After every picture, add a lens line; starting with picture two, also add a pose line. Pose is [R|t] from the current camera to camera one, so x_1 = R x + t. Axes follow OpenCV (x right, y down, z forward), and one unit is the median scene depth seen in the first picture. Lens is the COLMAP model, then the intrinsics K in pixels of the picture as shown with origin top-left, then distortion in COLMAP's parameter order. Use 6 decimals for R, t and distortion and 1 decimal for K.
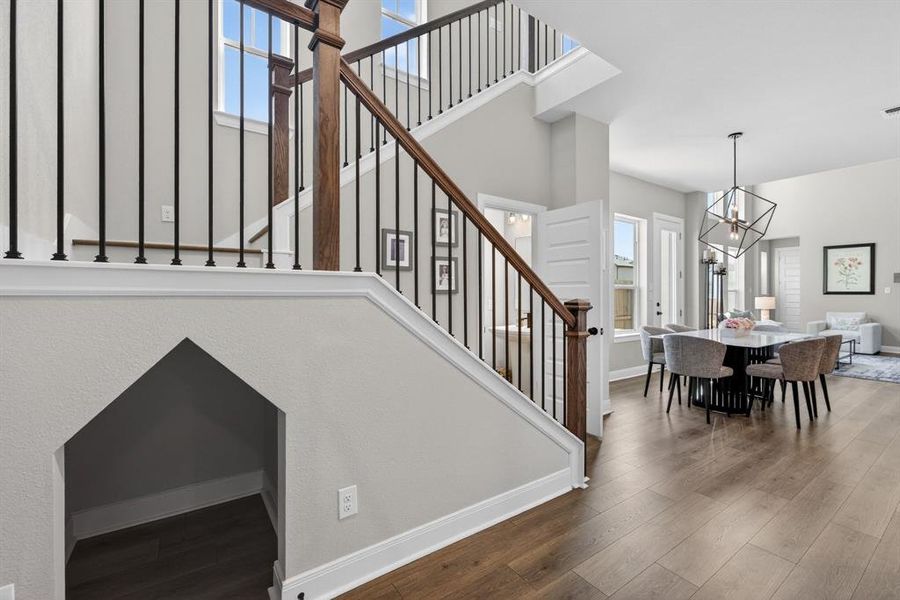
lens RADIAL K [[386.3, 0, 453.0], [0, 386.3, 295.0], [0, 0, 1]] dist [-0.000006, 0.000128]
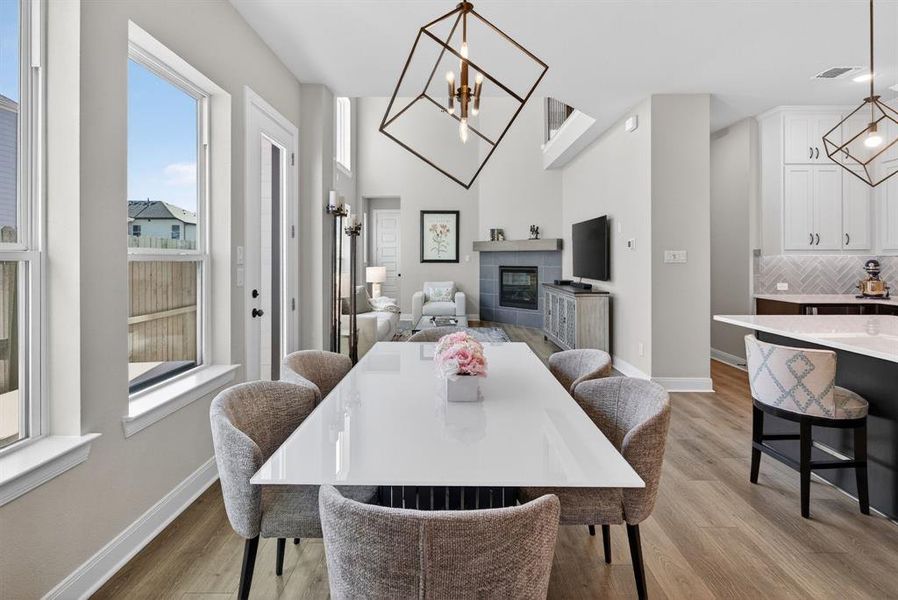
lens RADIAL K [[427.8, 0, 449.7], [0, 427.8, 258.0], [0, 0, 1]] dist [-0.000604, 0.000000]
pose [[0.579510, 0.000389, 0.814965, 0.222588], [0.001388, 0.999998, -0.001465, -0.014659], [-0.814964, 0.001980, 0.579509, 0.458745]]
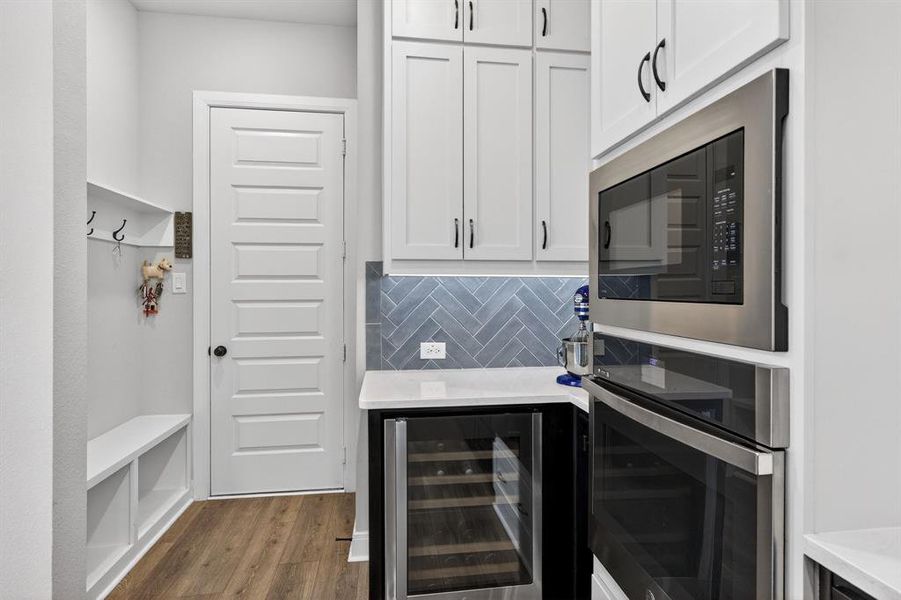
lens RADIAL K [[500.7, 0, 452.1], [0, 500.7, 290.1], [0, 0, 1]] dist [-0.001219, -0.000036]
pose [[0.460181, -0.000186, 0.887825, 0.803819], [0.001756, 0.999998, -0.000700, -0.009385], [-0.887824, 0.001881, 0.460180, 0.253270]]
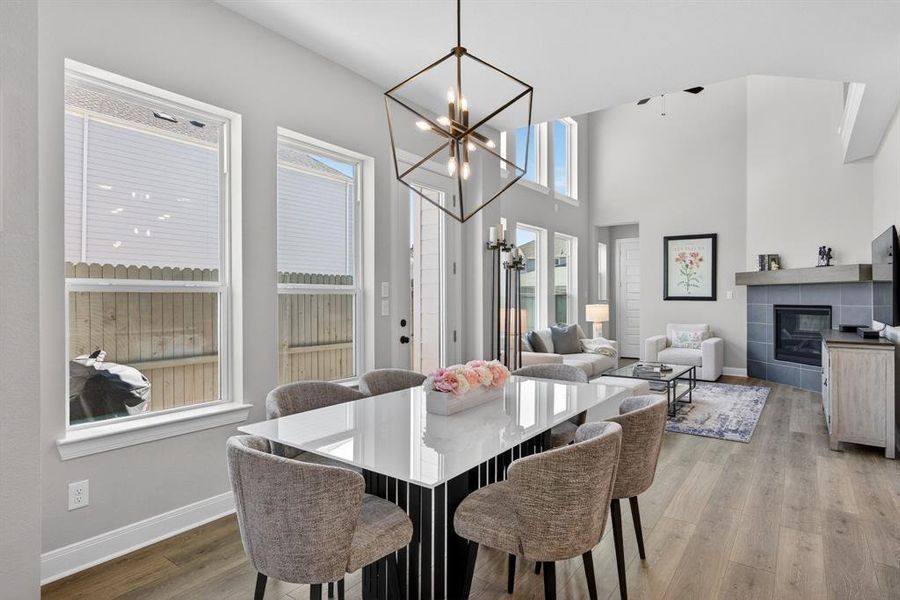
lens RADIAL K [[483.4, 0, 451.5], [0, 483.4, 297.8], [0, 0, 1]] dist [0.002290, 0.000812]
pose [[0.946082, -0.001700, 0.323922, 0.333390], [0.002172, 0.999997, -0.001095, -0.008168], [-0.323919, 0.001740, 0.946083, 0.308782]]
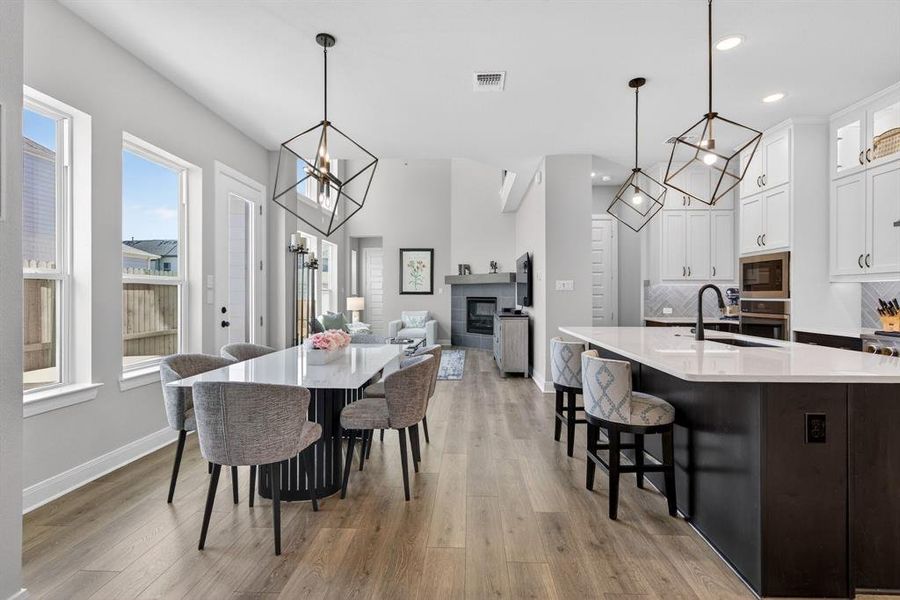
lens RADIAL K [[418.4, 0, 453.2], [0, 418.4, 294.6], [0, 0, 1]] dist [0.000931, 0.000542]
pose [[0.607691, 0.000704, 0.794173, 0.191489], [0.000528, 0.999999, -0.001290, 0.000310], [-0.794173, 0.001203, 0.607690, 0.255897]]
